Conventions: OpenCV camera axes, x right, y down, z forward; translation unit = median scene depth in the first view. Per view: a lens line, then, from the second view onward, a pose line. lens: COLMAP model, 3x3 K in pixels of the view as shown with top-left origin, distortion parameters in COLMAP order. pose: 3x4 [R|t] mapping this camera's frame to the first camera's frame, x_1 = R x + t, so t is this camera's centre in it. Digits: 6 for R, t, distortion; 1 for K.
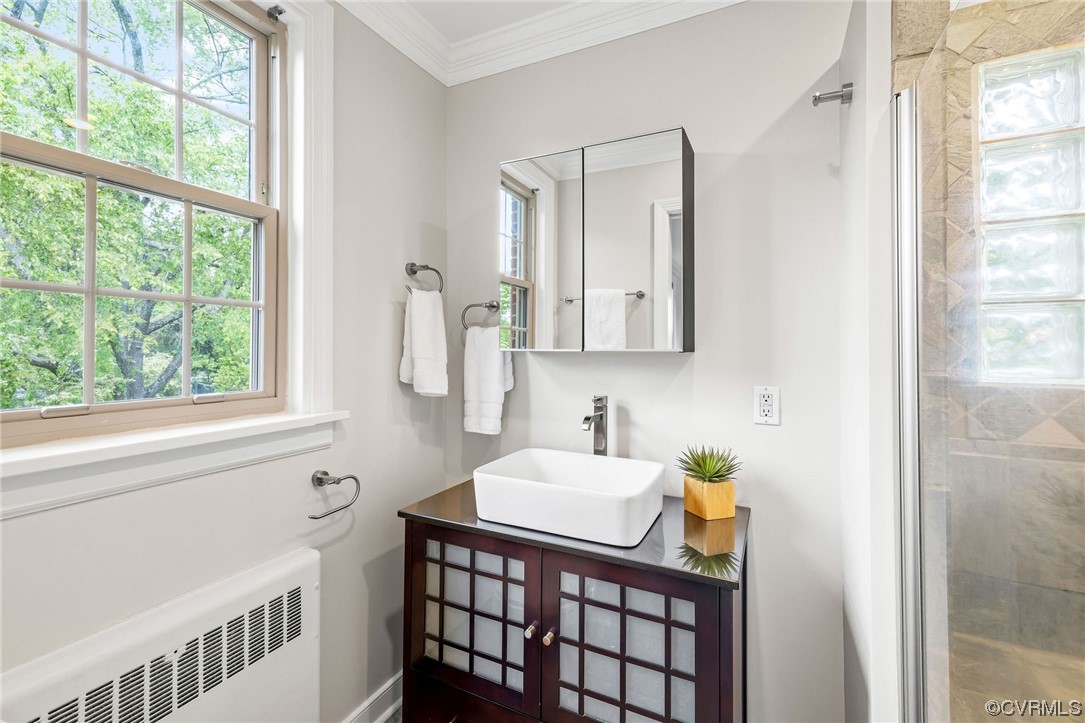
lens RADIAL K [[475.3, 0, 539.5], [0, 475.3, 356.3], [0, 0, 1]] dist [-0.001312, -0.000282]
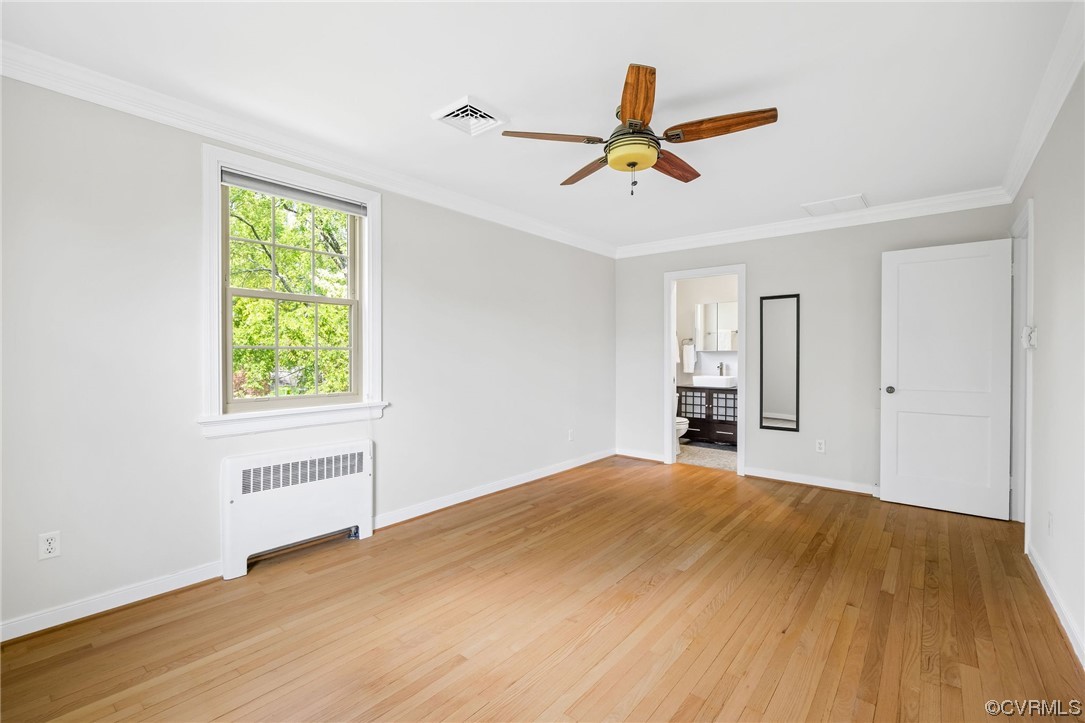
lens RADIAL K [[488.5, 0, 537.4], [0, 488.5, 360.7], [0, 0, 1]] dist [0.011110, -0.000386]
pose [[0.972077, -0.001217, -0.234657, -0.507307], [0.001916, 0.999994, 0.002752, 0.067779], [0.234653, -0.003125, 0.972074, -4.148883]]
